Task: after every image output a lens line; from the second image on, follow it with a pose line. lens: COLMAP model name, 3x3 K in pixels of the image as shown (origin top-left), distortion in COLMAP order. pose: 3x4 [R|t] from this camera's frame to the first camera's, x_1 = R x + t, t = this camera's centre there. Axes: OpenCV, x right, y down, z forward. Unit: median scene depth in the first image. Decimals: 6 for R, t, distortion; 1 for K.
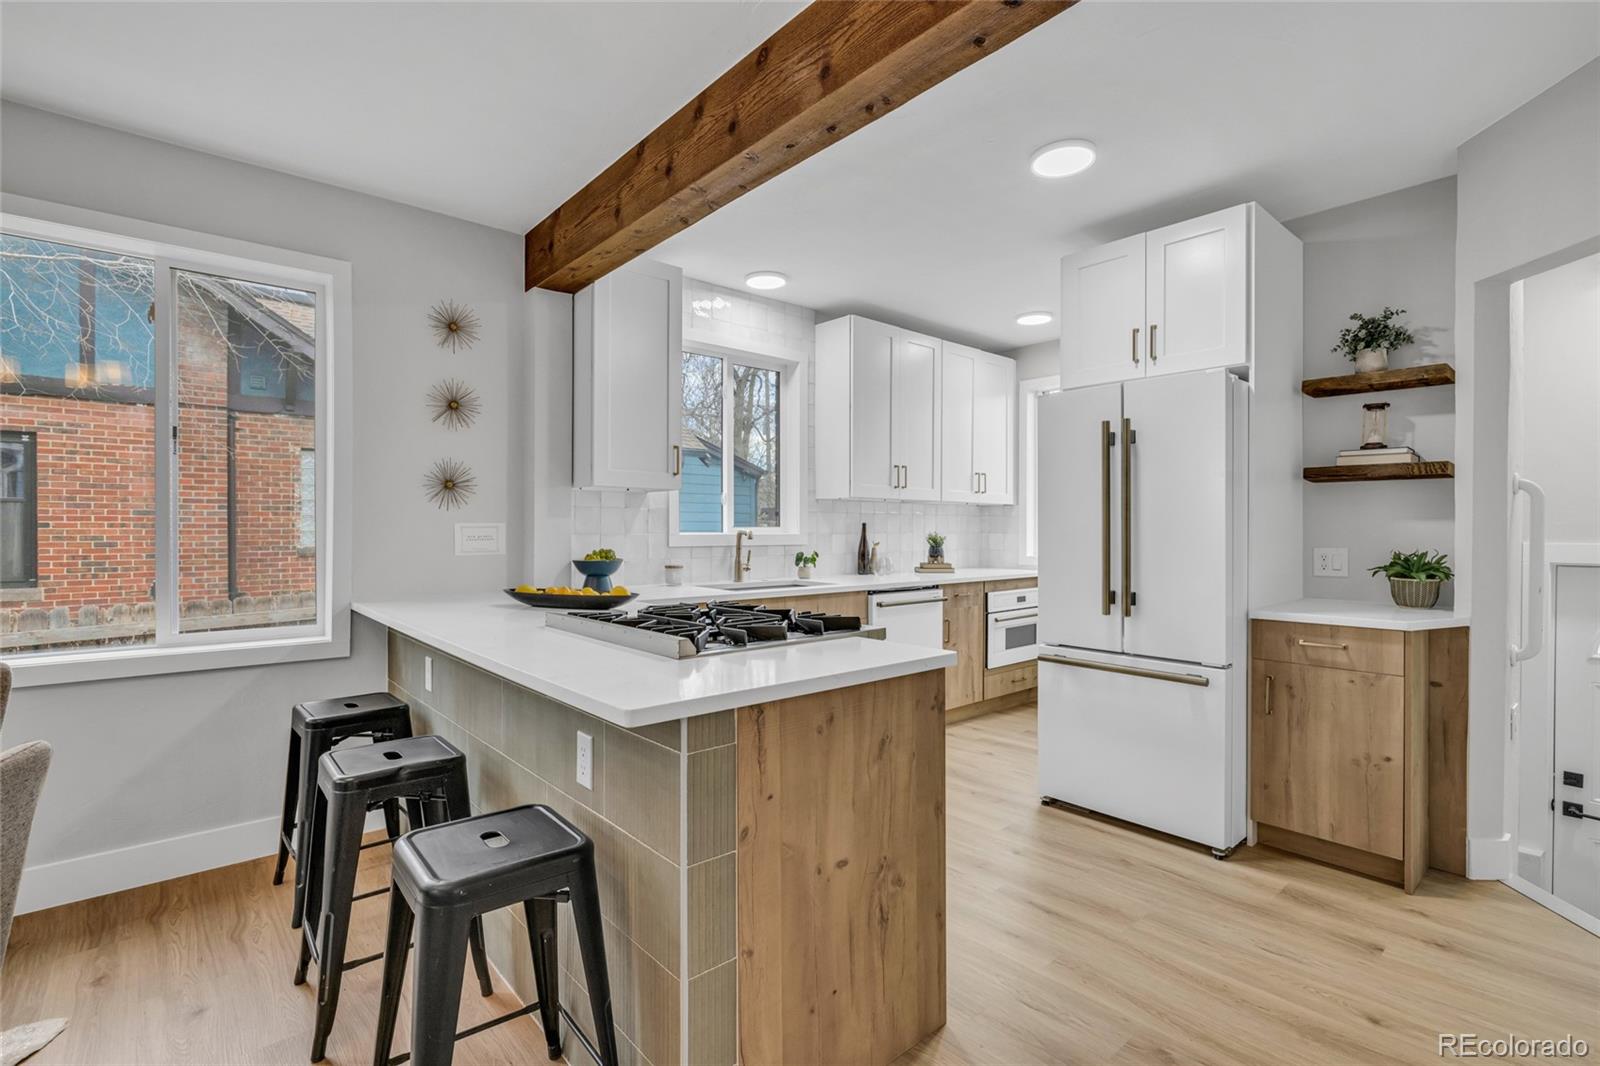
lens RADIAL K [[737.6, 0, 799.1], [0, 737.6, 530.6], [0, 0, 1]] dist [-0.010164, 0.001877]
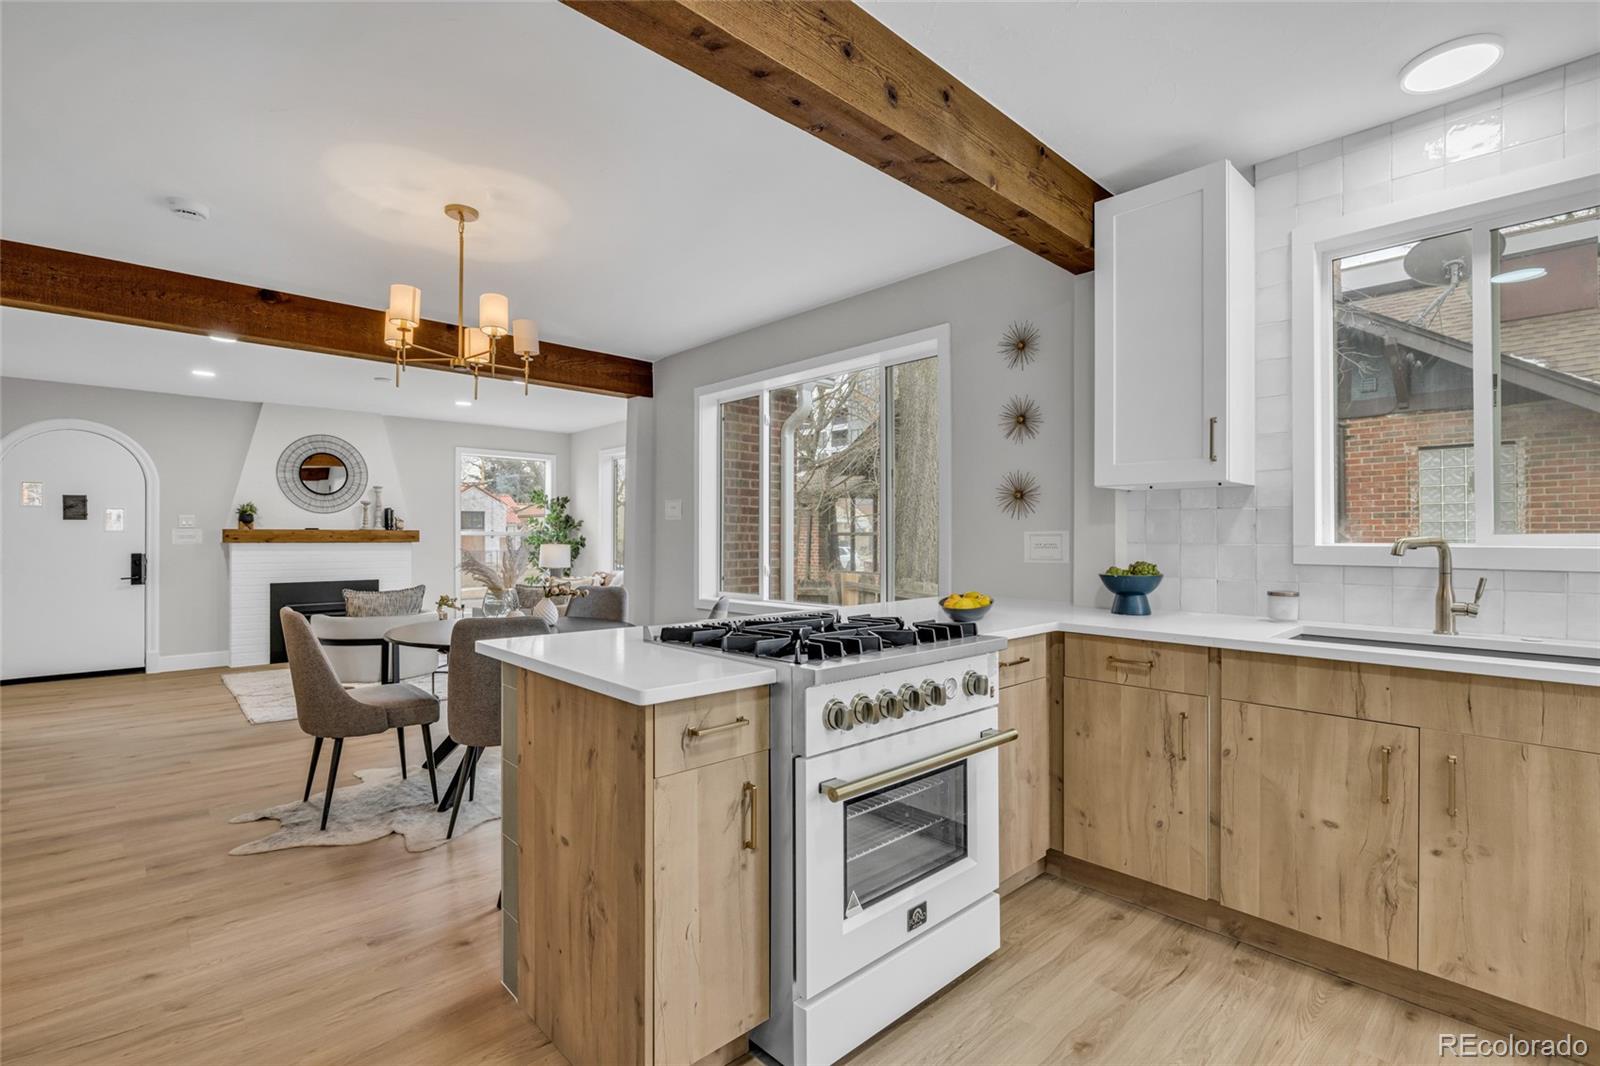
lens RADIAL K [[746.3, 0, 803.6], [0, 746.3, 532.4], [0, 0, 1]] dist [-0.015728, 0.005295]
pose [[0.027039, -0.006311, -0.999614, 0.584655], [-0.003759, 0.999972, -0.006415, -0.000704], [0.999627, 0.003931, 0.027014, 0.657569]]
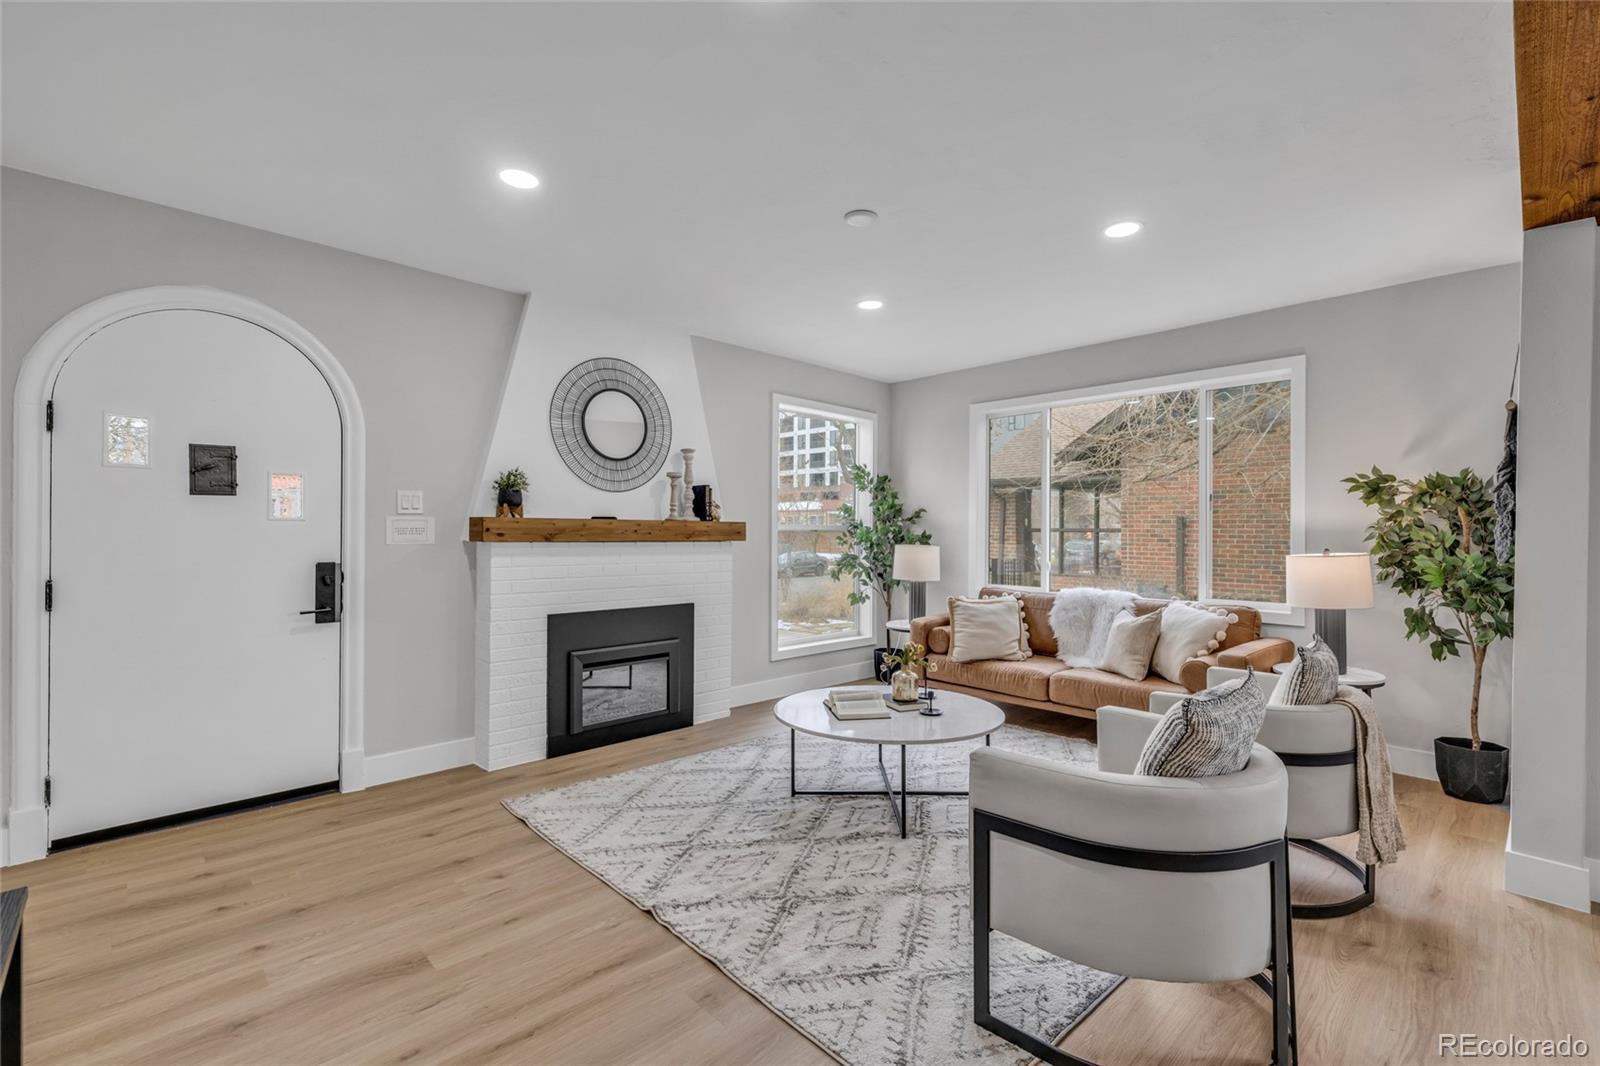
lens RADIAL K [[697.9, 0, 801.3], [0, 697.9, 530.7], [0, 0, 1]] dist [0.003736, 0.000272]
pose [[0.045524, -0.000934, -0.998963, -0.516369], [-0.010045, 0.999949, -0.001392, 0.000150], [0.998913, 0.010098, 0.045513, -0.536846]]
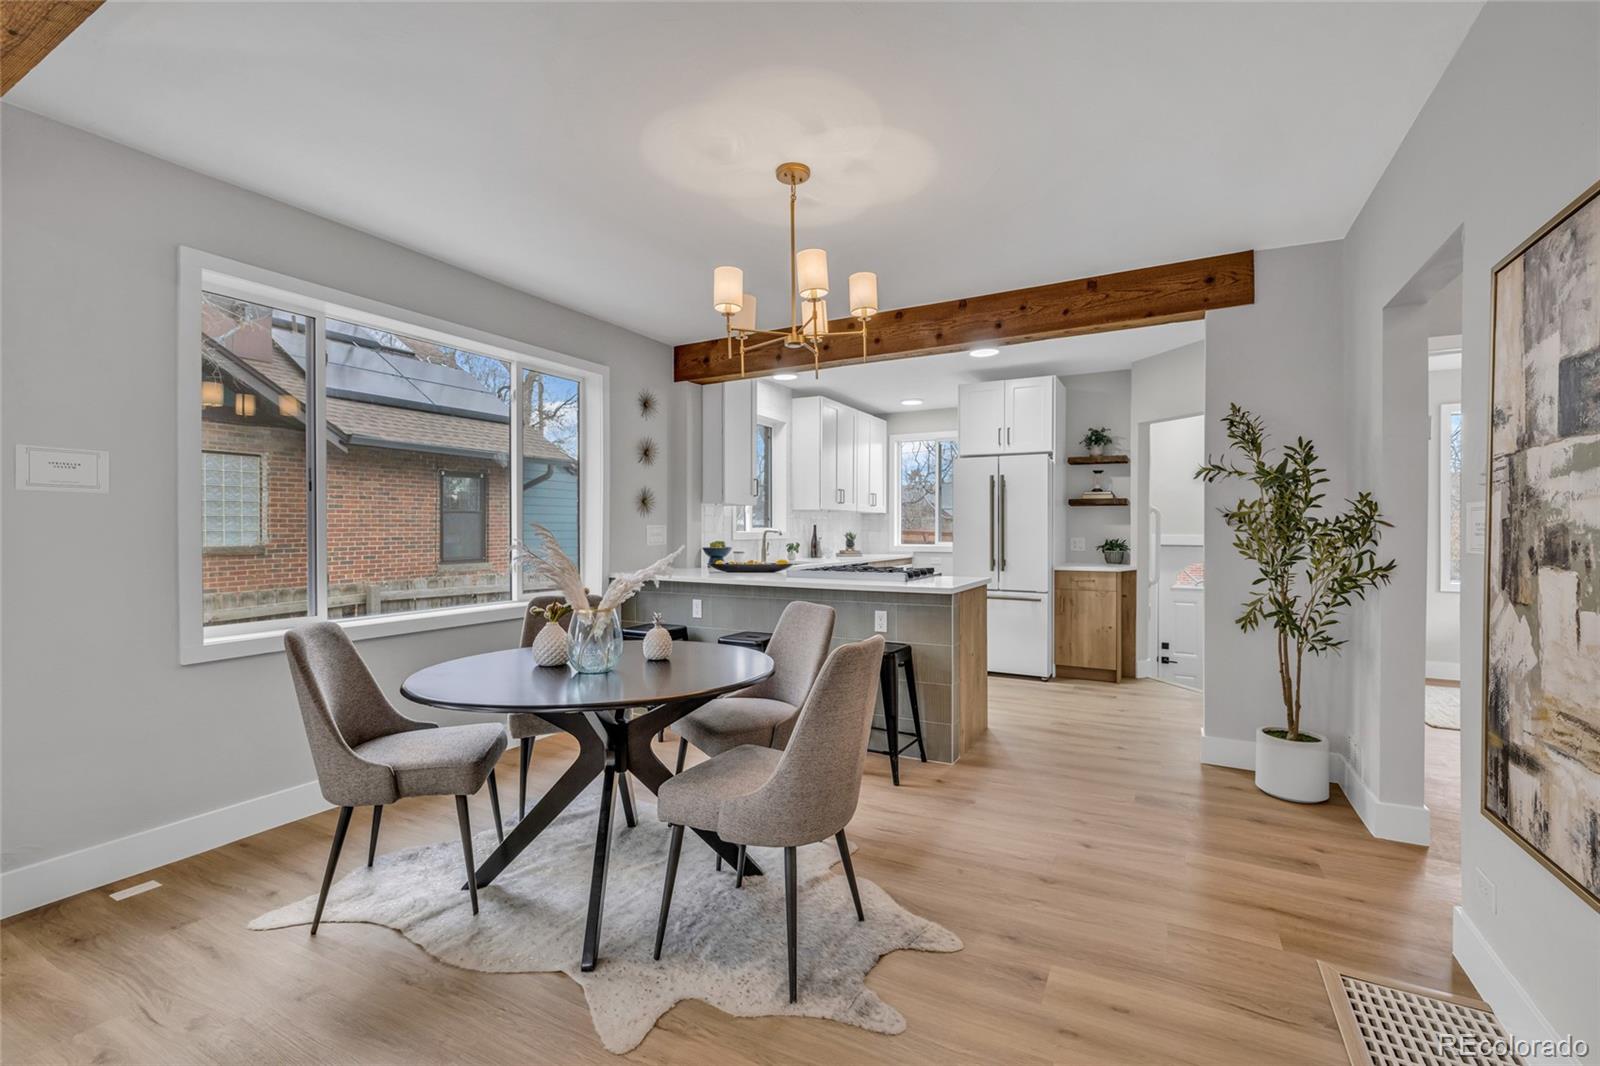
lens RADIAL K [[691.0, 0, 801.4], [0, 691.0, 529.7], [0, 0, 1]] dist [0.001261, -0.000357]
pose [[0.935950, -0.001486, 0.352130, -0.685864], [0.002060, 0.999997, -0.001256, 0.002442], [-0.352128, 0.001901, 0.935950, -0.548216]]
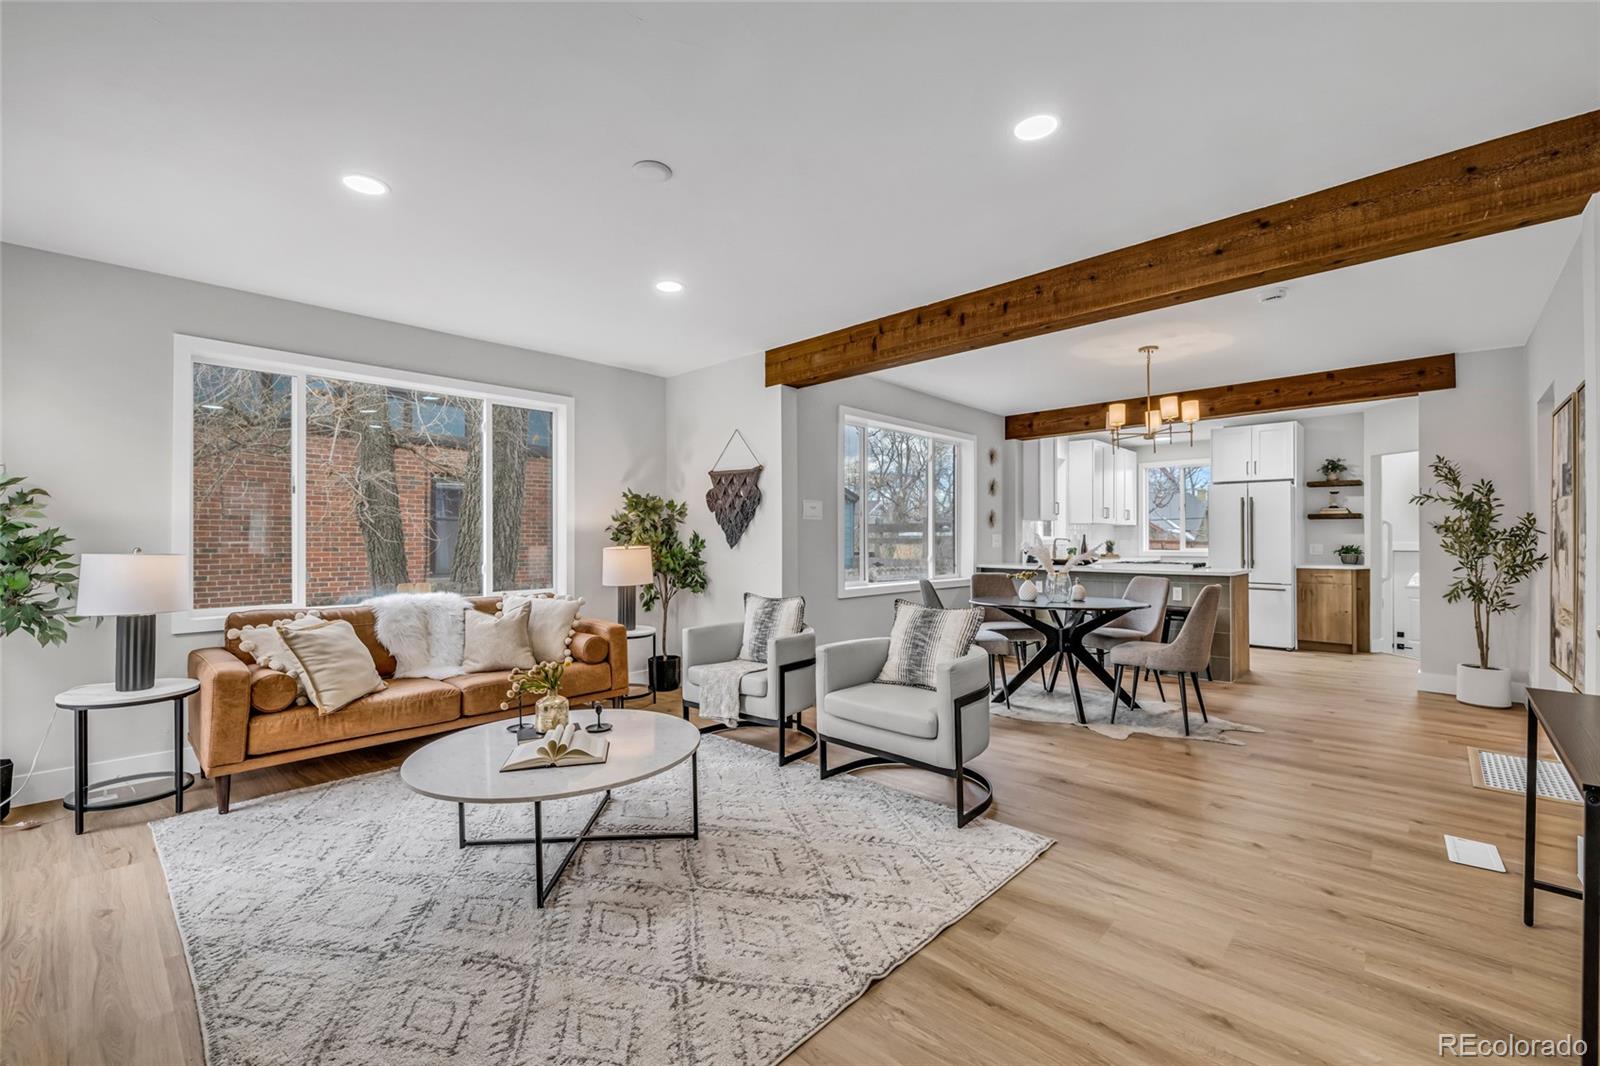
lens RADIAL K [[670.2, 0, 802.6], [0, 670.2, 532.7], [0, 0, 1]] dist [0.003273, 0.000003]
pose [[0.995086, 0.000652, 0.099015, -1.345701], [0.000653, 0.999913, -0.013139, 0.013771], [-0.099015, 0.013139, 0.994999, -1.218016]]
